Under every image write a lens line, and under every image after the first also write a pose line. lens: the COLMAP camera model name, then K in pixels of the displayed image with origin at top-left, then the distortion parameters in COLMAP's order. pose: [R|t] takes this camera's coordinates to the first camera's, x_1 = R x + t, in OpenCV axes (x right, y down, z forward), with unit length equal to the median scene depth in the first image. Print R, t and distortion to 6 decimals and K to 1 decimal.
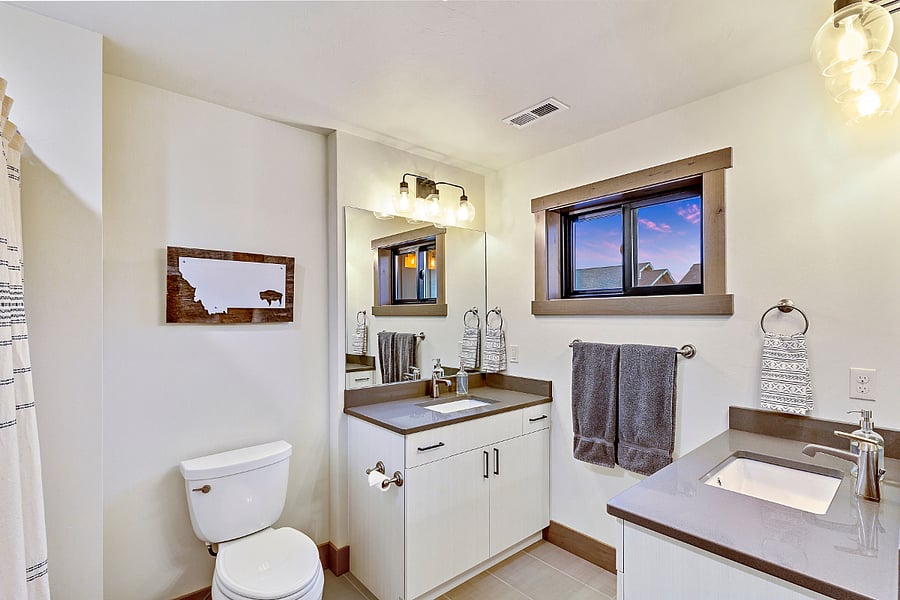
lens RADIAL K [[415.1, 0, 448.0], [0, 415.1, 306.5], [0, 0, 1]] dist [0.002175, -0.000900]
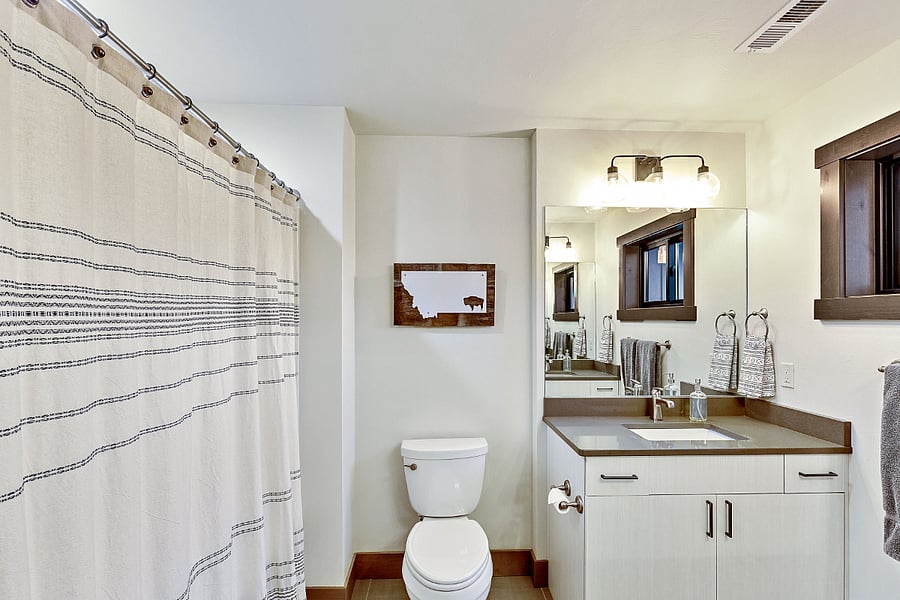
lens RADIAL K [[415.1, 0, 462.9], [0, 415.1, 314.5], [0, 0, 1]] dist [0.002175, -0.000900]
pose [[0.783486, -0.005009, -0.621390, 0.204415], [0.010343, 0.999934, 0.004980, 0.002389], [0.621324, -0.010328, 0.783486, 0.133301]]
